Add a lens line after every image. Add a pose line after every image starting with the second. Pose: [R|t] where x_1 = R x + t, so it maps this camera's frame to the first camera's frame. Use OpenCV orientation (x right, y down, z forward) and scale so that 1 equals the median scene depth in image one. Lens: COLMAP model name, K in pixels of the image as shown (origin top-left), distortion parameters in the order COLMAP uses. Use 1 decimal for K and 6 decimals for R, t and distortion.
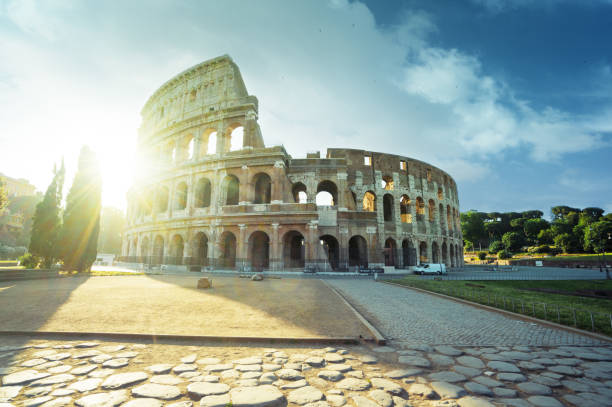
lens RADIAL K [[291.6, 0, 306.0], [0, 291.6, 203.5], [0, 0, 1]] dist [-0.059037, 0.000191]
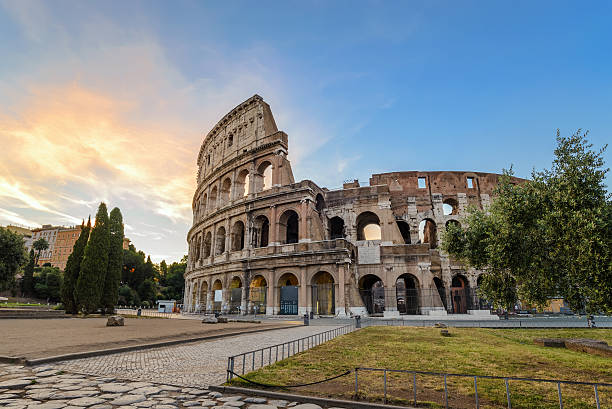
lens RADIAL K [[329.9, 0, 302.8], [0, 329.9, 212.3], [0, 0, 1]] dist [-0.066553, 0.000067]
pose [[0.945355, -0.095055, -0.311880, 0.192608], [0.067542, 0.992903, -0.097887, 0.006552], [0.318971, 0.071473, 0.945066, 0.009033]]
